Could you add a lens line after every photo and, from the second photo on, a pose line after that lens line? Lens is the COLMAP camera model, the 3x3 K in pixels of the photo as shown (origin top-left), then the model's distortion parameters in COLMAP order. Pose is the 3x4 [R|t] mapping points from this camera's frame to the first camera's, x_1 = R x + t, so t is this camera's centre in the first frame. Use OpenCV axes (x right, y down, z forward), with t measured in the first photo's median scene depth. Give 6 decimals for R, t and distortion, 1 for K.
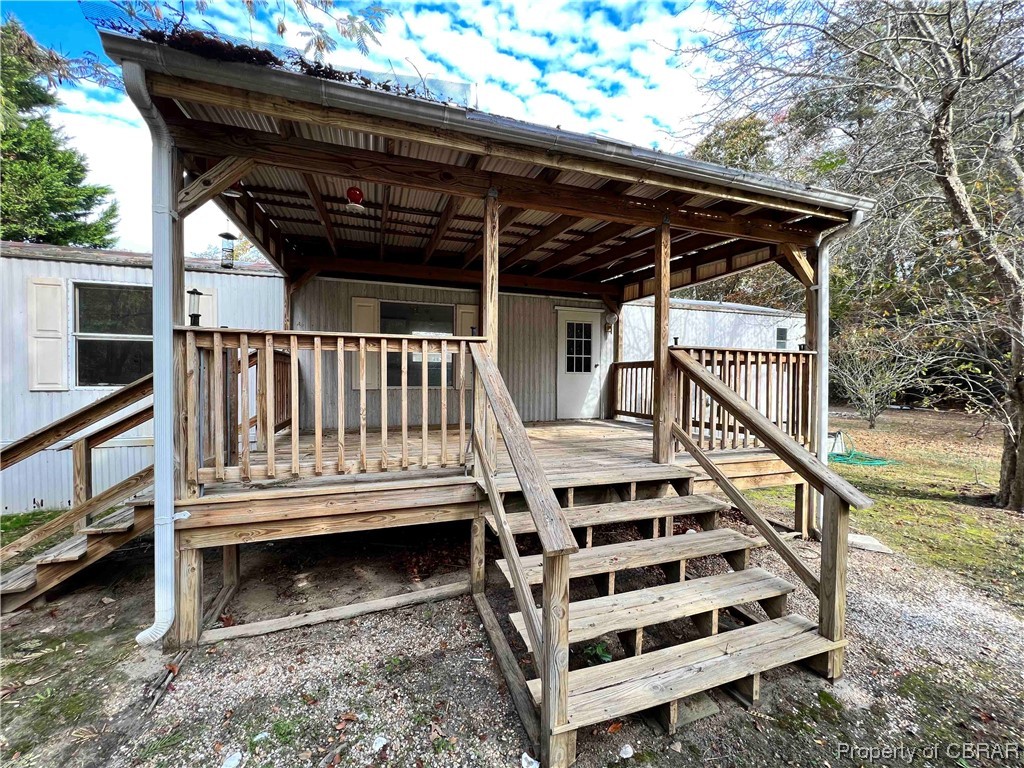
lens RADIAL K [[409.3, 0, 514.4], [0, 409.3, 385.1], [0, 0, 1]] dist [-0.001011, -0.000019]
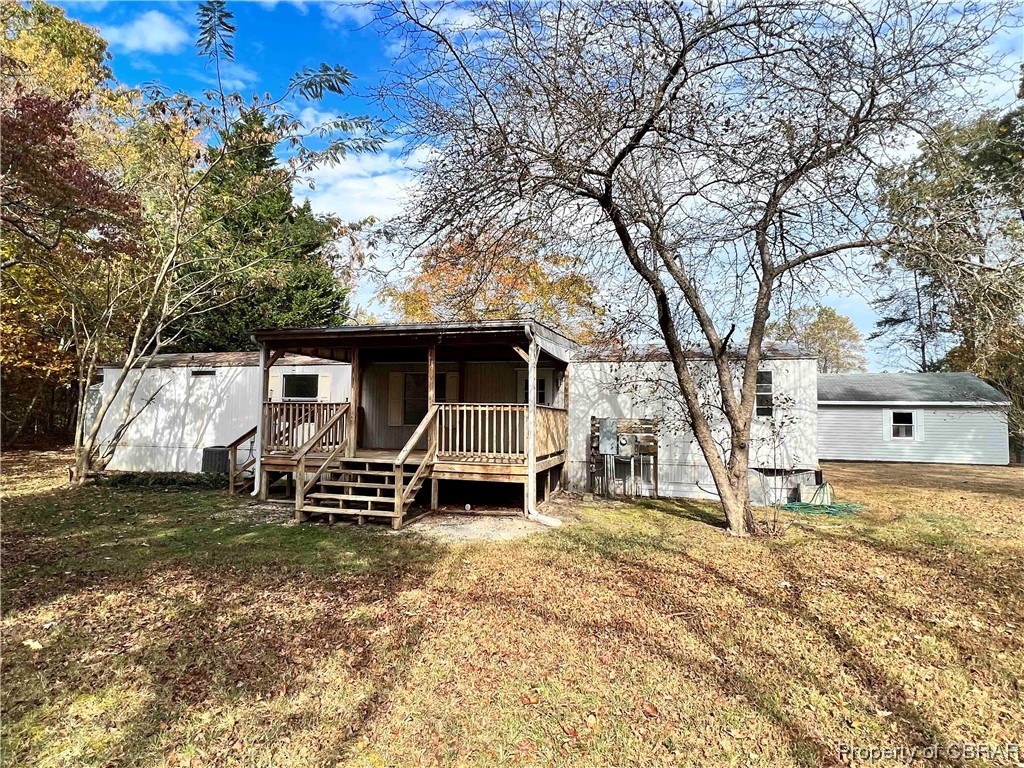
lens RADIAL K [[539.9, 0, 510.0], [0, 539.9, 383.0], [0, 0, 1]] dist [0.000378, 0.000213]
pose [[0.835660, -0.029183, -0.548471, 1.523271], [-0.019178, 0.996428, -0.082238, 0.010613], [0.548912, 0.079242, 0.832116, -0.737062]]
